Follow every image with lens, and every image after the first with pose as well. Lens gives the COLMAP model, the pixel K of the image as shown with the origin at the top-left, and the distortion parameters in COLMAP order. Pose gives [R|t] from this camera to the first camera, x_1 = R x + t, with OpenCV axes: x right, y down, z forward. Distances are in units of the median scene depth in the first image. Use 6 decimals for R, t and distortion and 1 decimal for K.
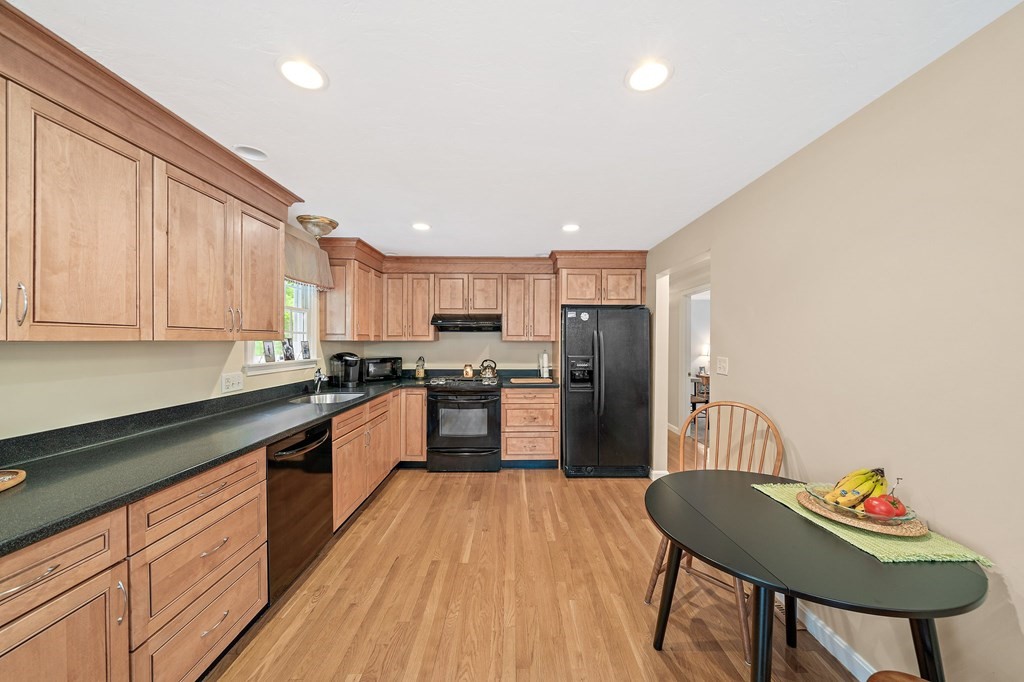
lens RADIAL K [[357.3, 0, 512.4], [0, 357.3, 345.7], [0, 0, 1]] dist [-0.006179, 0.000092]
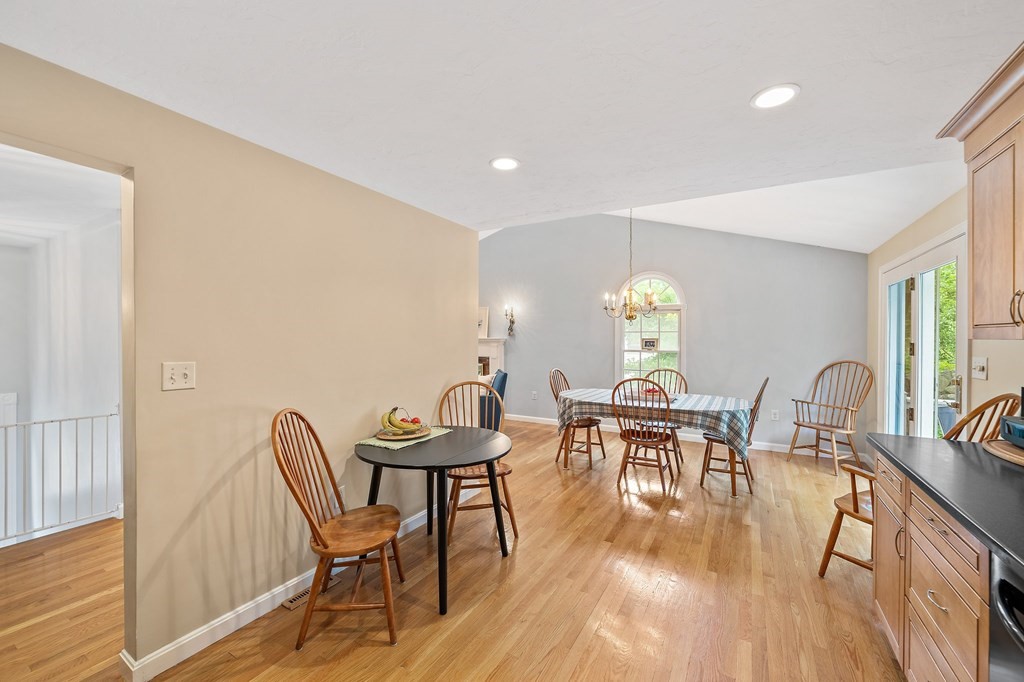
lens RADIAL K [[400.3, 0, 507.9], [0, 400.3, 342.7], [0, 0, 1]] dist [-0.001868, -0.000072]
pose [[-0.857188, -0.012640, 0.514848, -0.324754], [0.000715, 0.999669, 0.025732, -0.022164], [-0.515003, 0.022425, -0.856895, 1.578003]]
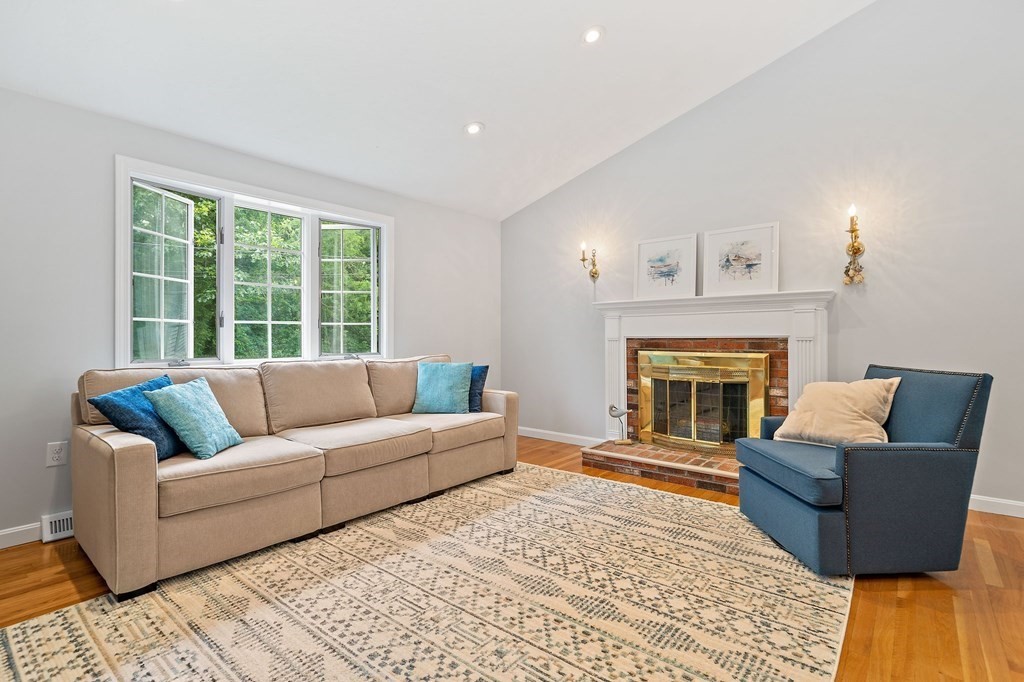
lens RADIAL K [[488.1, 0, 511.8], [0, 488.1, 332.8], [0, 0, 1]] dist [0.002309, 0.000000]
pose [[-0.758917, 0.000812, 0.651187, 1.228885], [0.008761, 0.999921, 0.008963, 0.152195], [-0.651129, 0.012507, -0.758864, 0.684590]]
